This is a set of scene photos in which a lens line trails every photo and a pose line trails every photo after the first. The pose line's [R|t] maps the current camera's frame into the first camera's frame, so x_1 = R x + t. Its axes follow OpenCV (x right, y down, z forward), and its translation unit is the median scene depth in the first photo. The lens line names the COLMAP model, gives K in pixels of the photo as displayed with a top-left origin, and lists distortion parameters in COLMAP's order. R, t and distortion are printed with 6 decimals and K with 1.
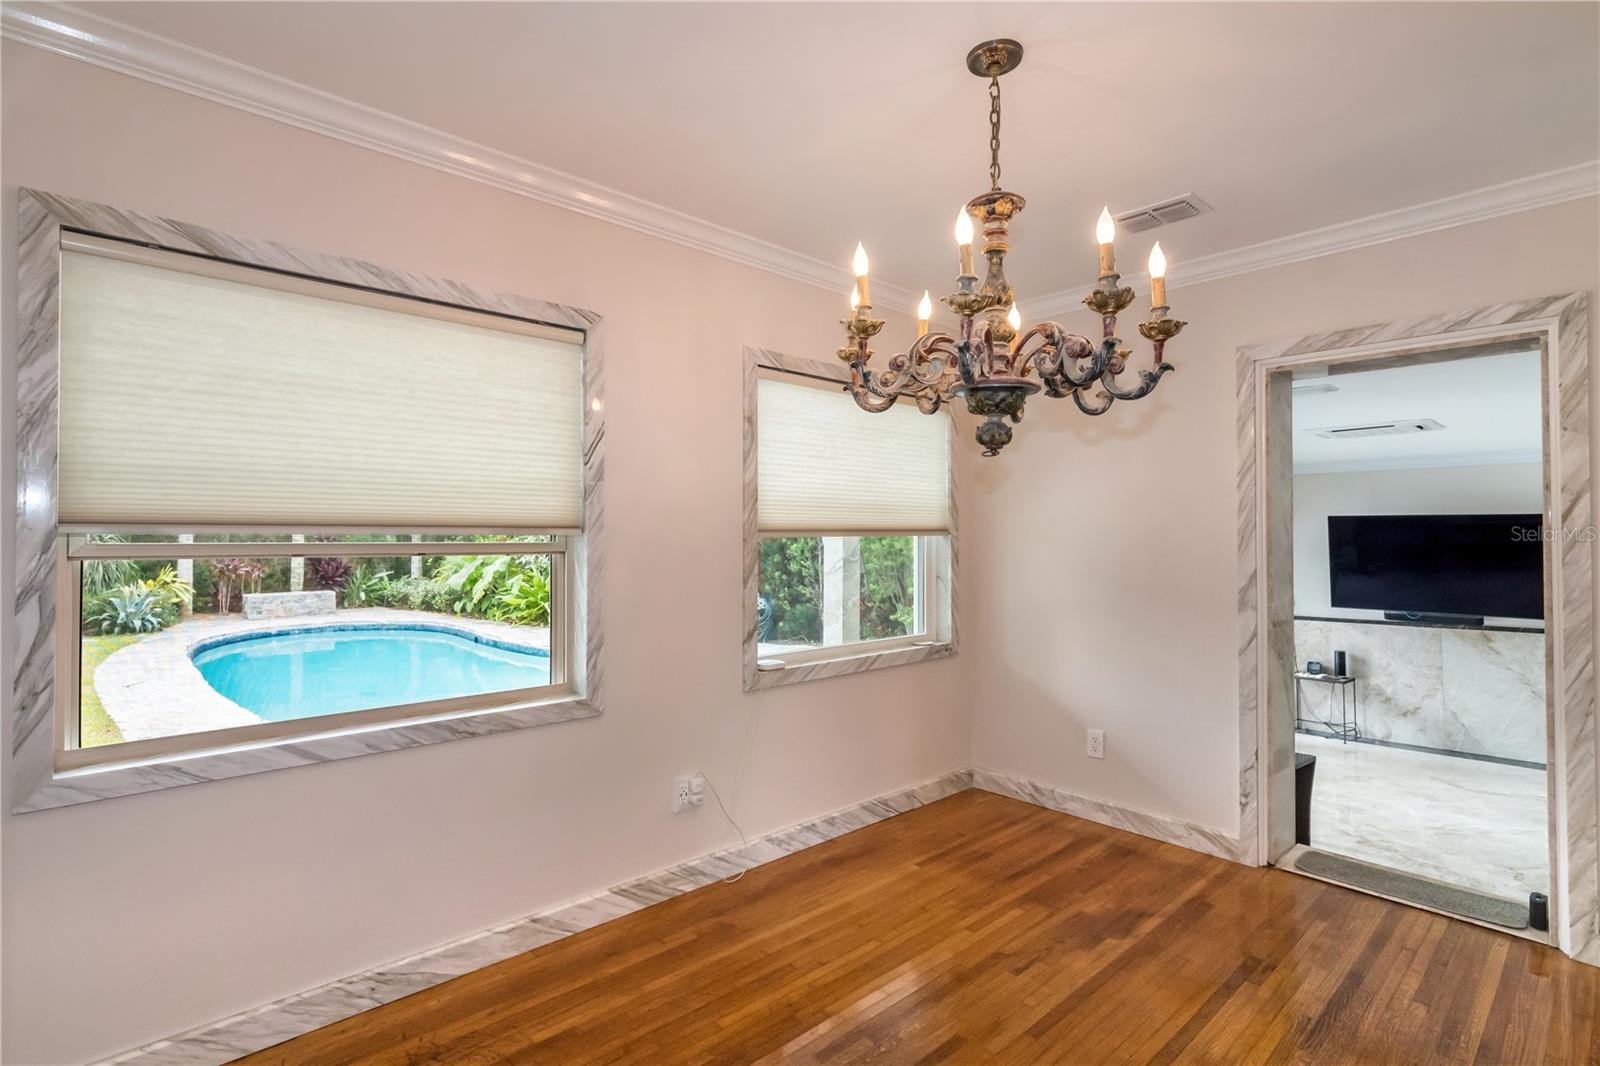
lens RADIAL K [[799.6, 0, 796.8], [0, 799.6, 526.4], [0, 0, 1]] dist [0.004454, -0.001193]
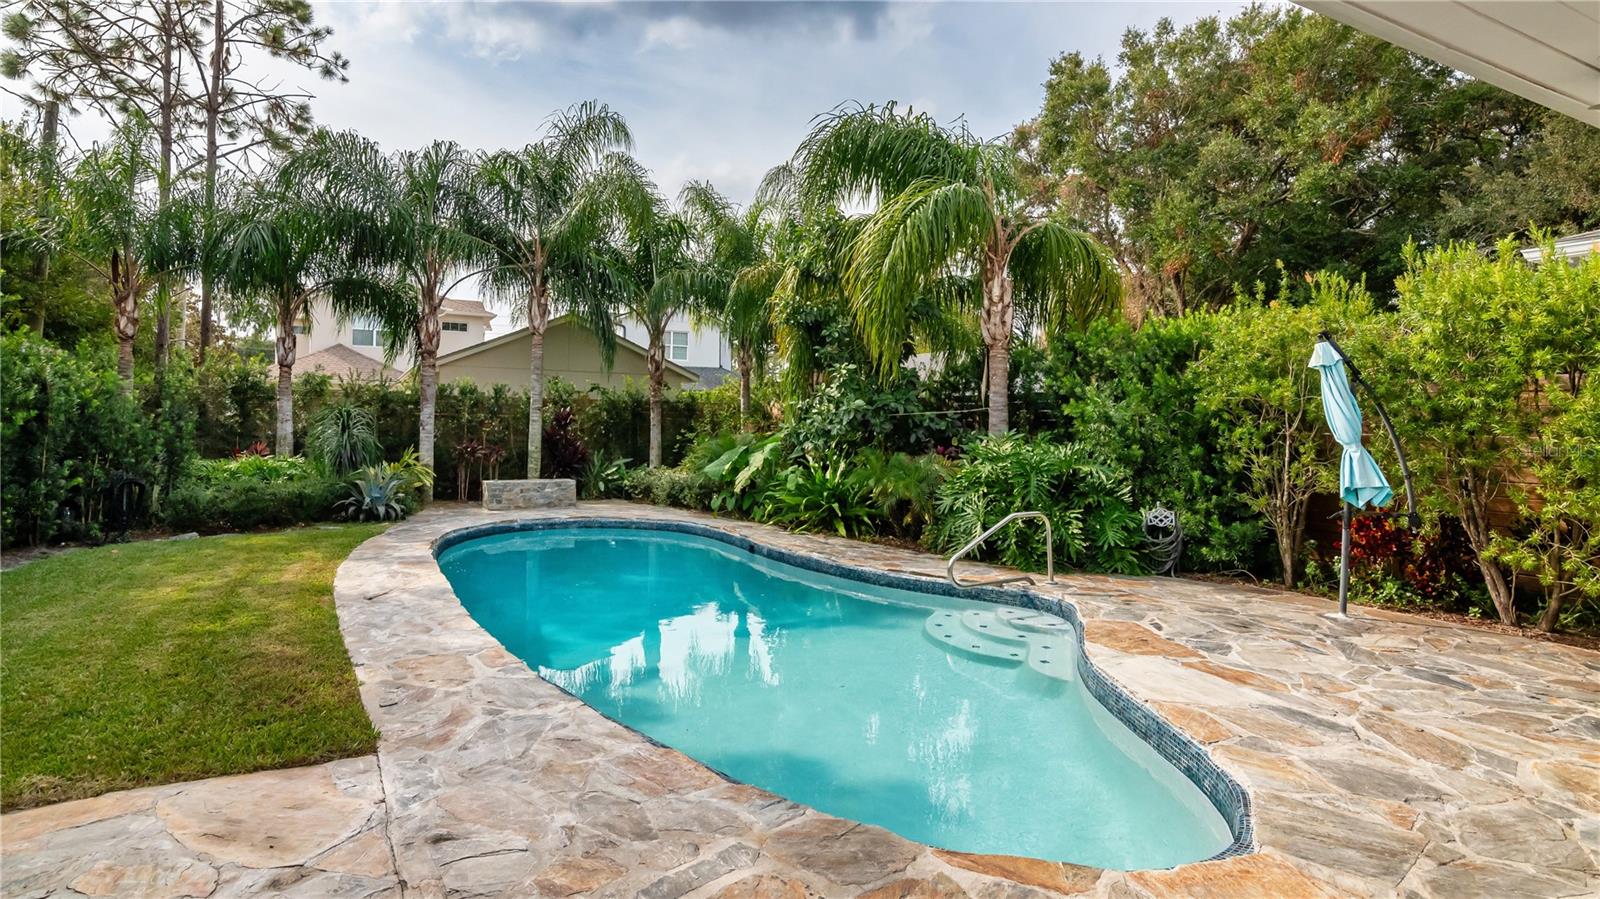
lens RADIAL K [[880.5, 0, 775.7], [0, 880.5, 451.7], [0, 0, 1]] dist [-0.000897, -0.000347]
pose [[0.963484, 0.020341, -0.266993, -0.139027], [-0.010176, 0.999172, 0.039400, 0.013276], [0.267573, -0.035244, 0.962893, 0.175260]]
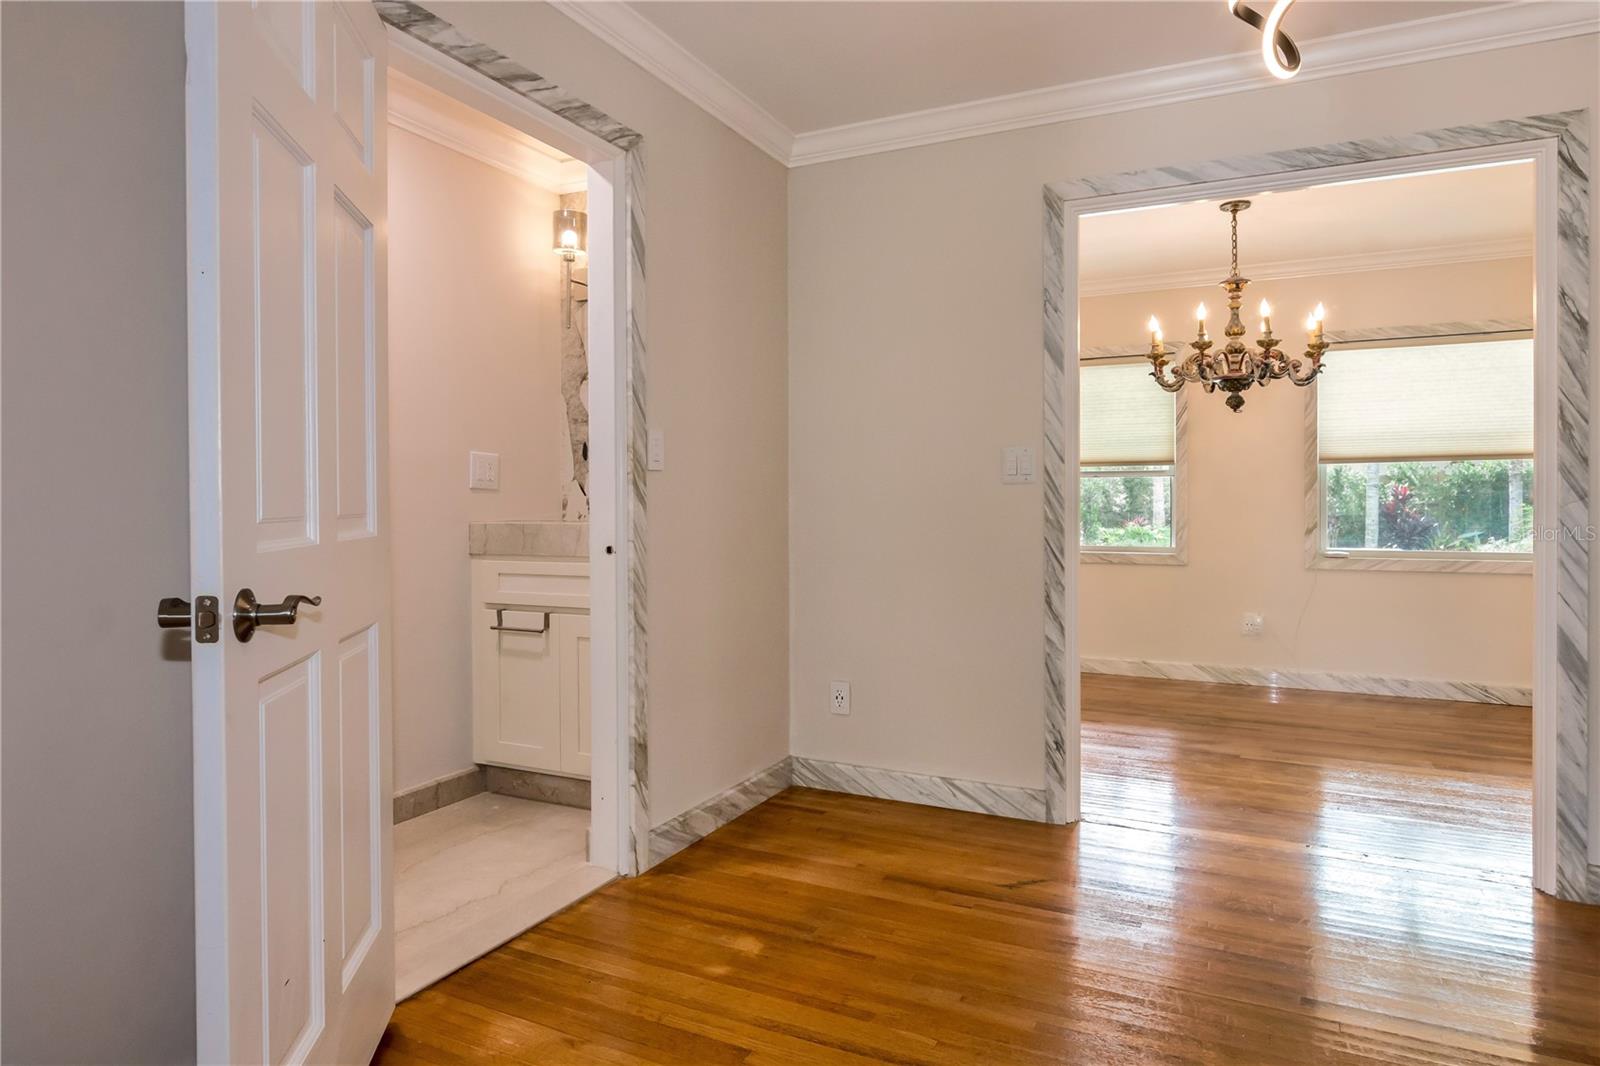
lens RADIAL K [[932.0, 0, 767.1], [0, 932.0, 508.2], [0, 0, 1]] dist [-0.001462, -0.001613]
pose [[0.334881, 0.002132, -0.942258, 0.278304], [0.014049, 0.999875, 0.007255, 0.015686], [0.942156, -0.015667, 0.334809, -0.115681]]
